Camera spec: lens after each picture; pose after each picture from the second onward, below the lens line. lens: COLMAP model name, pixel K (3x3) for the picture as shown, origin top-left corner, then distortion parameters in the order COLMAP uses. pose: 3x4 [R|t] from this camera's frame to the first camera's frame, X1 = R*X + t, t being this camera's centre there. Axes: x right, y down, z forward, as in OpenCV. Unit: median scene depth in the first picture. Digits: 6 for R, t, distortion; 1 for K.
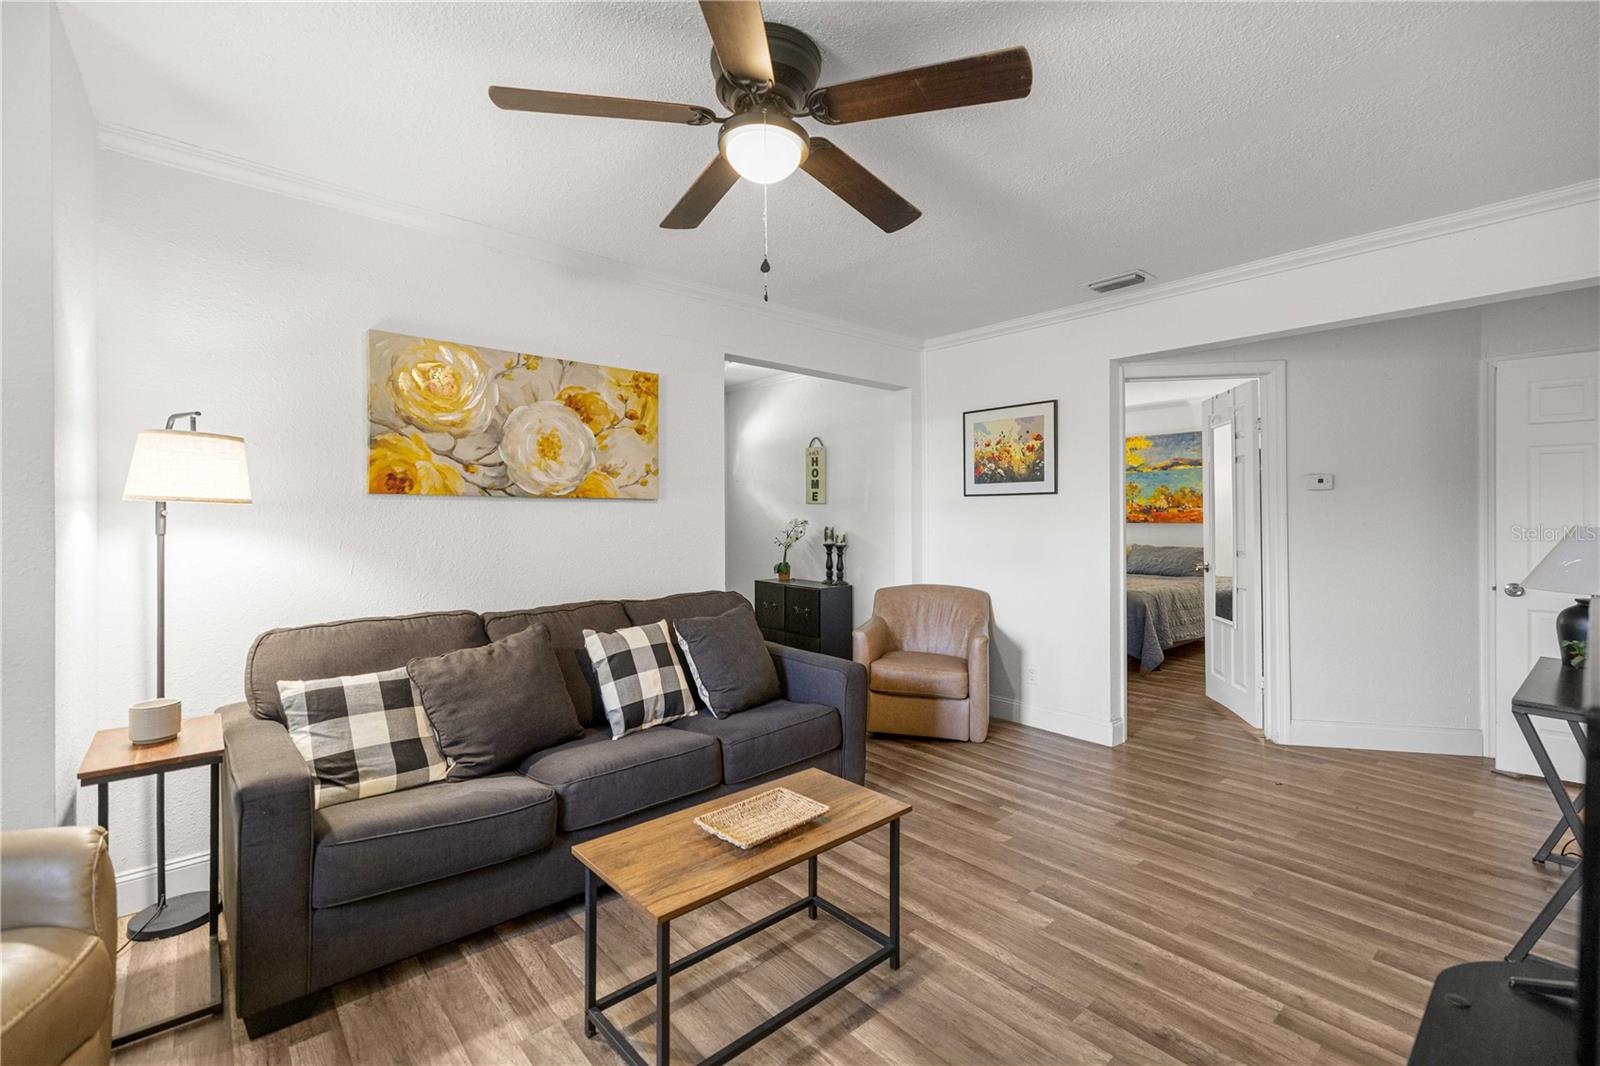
lens RADIAL K [[692.9, 0, 810.1], [0, 692.9, 517.5], [0, 0, 1]] dist [0.001212, 0.000189]
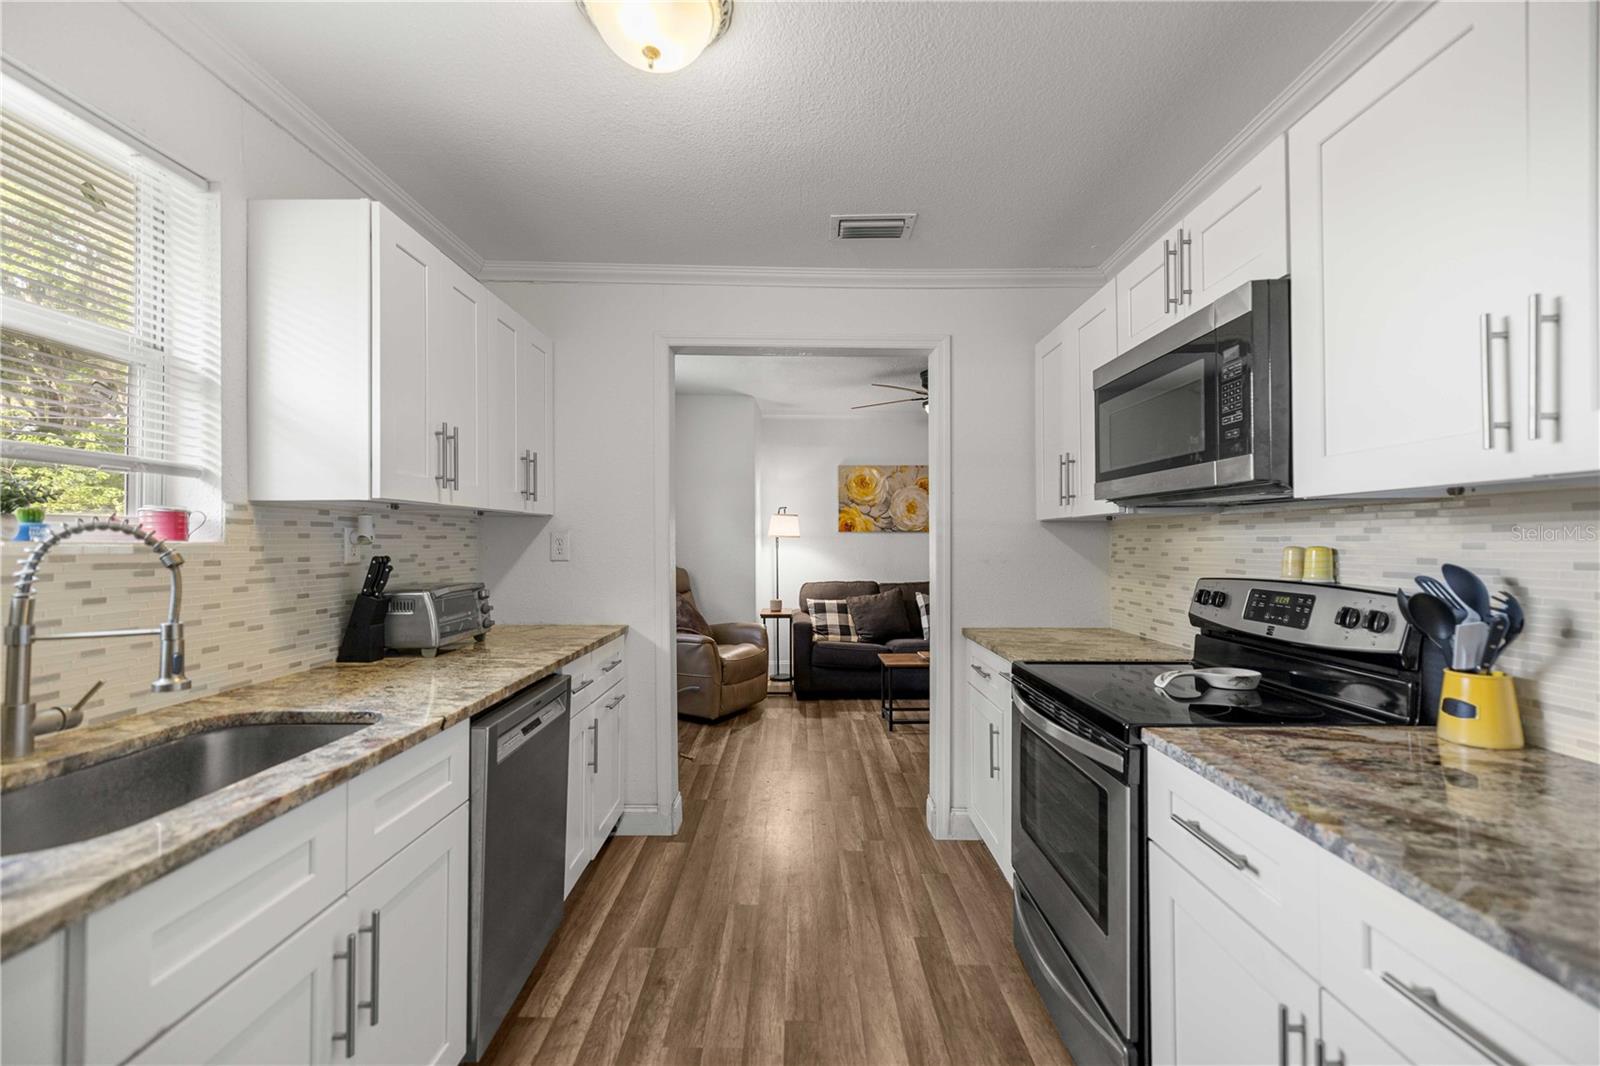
lens RADIAL K [[679.0, 0, 805.6], [0, 679.0, 538.6], [0, 0, 1]] dist [-0.000055, -0.000030]
pose [[0.755060, -0.004270, -0.655642, 0.847857], [0.005609, 0.999984, -0.000053, -0.011455], [0.655632, -0.003638, 0.755072, -0.890384]]
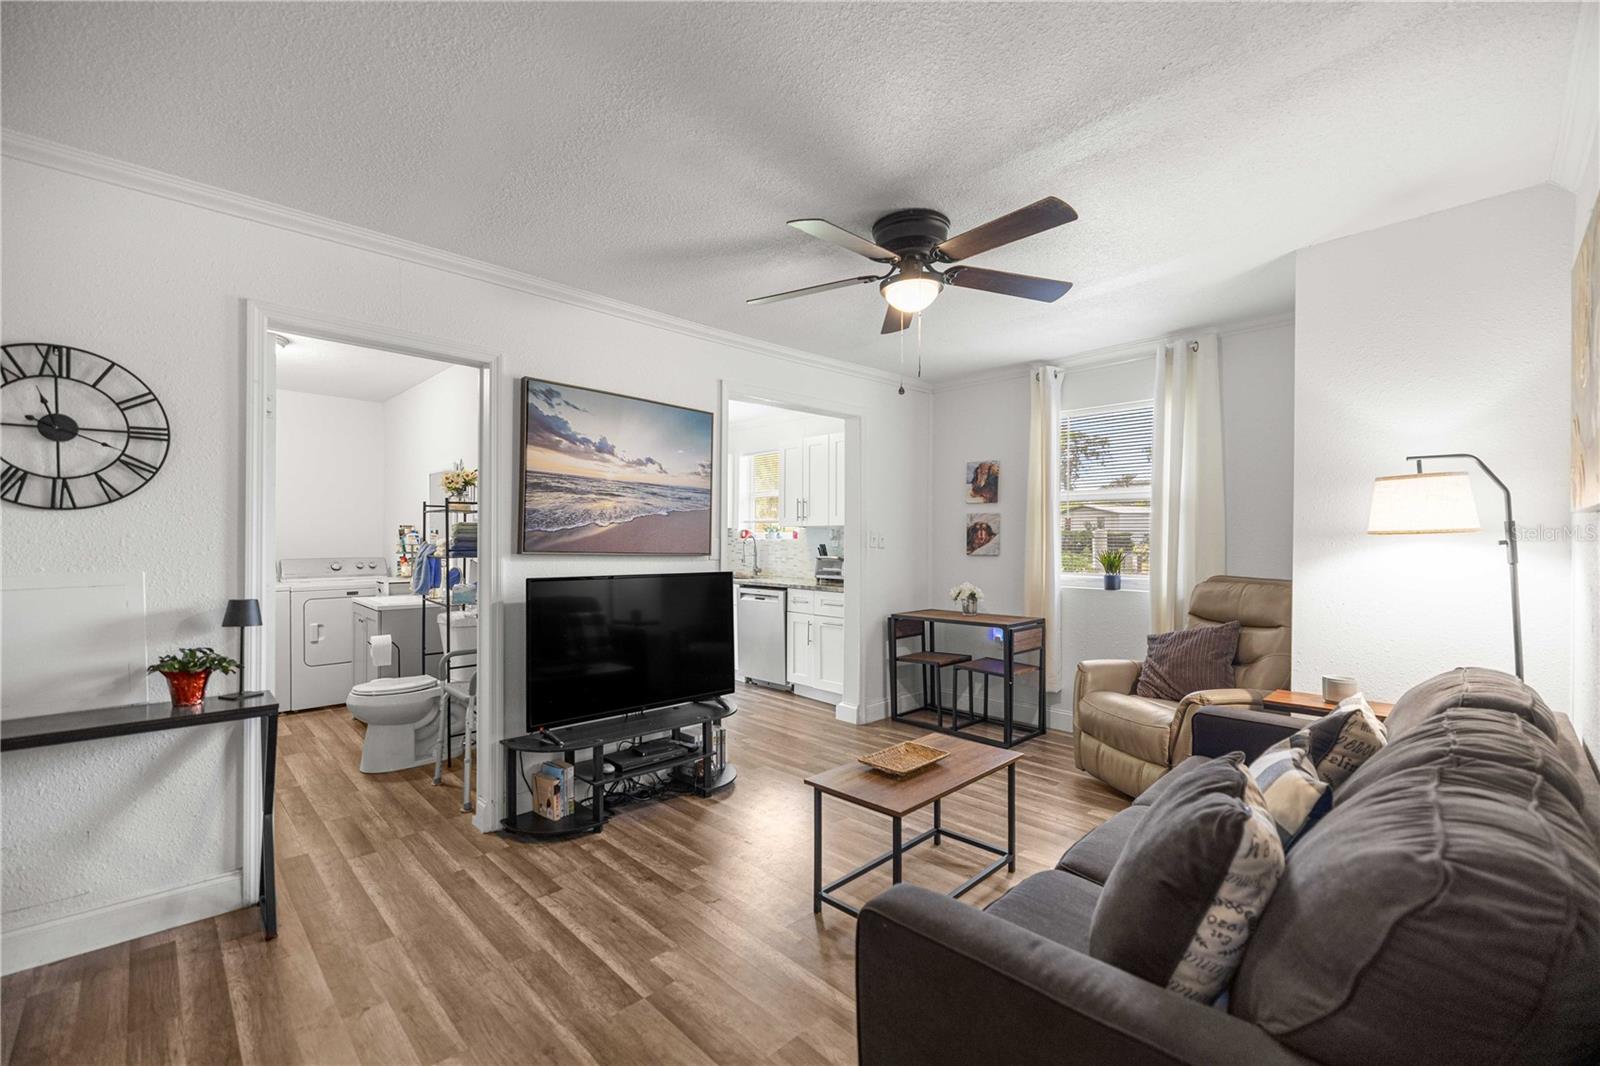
lens RADIAL K [[675.3, 0, 791.5], [0, 675.3, 531.8], [0, 0, 1]] dist [0.000620, 0.000245]
pose [[-0.999521, -0.002238, -0.030861, 0.152291], [-0.001639, 0.999810, -0.019446, -0.001028], [0.030899, -0.019386, -0.999334, 1.616019]]
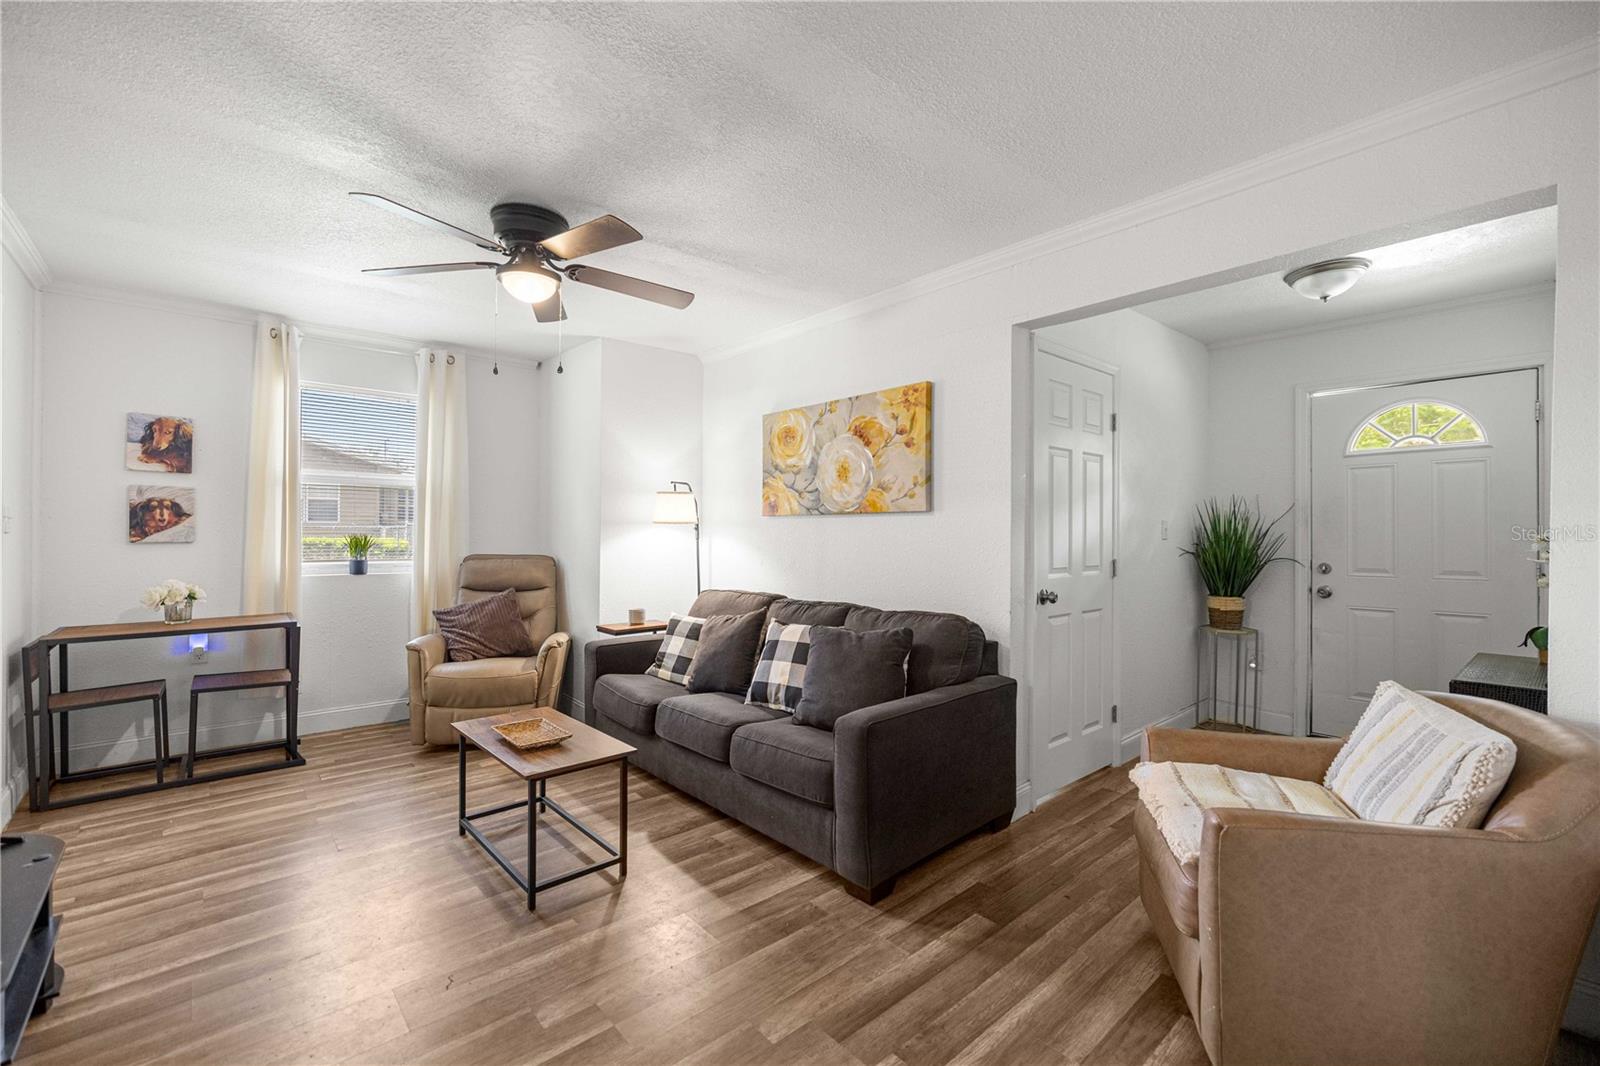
lens RADIAL K [[675.3, 0, 791.5], [0, 675.3, 531.8], [0, 0, 1]] dist [0.000620, 0.000245]
pose [[-0.008580, -0.002029, -0.999961, 0.933094], [-0.000846, 0.999998, -0.002021, 0.005721], [0.999963, 0.000828, -0.008582, 1.063559]]
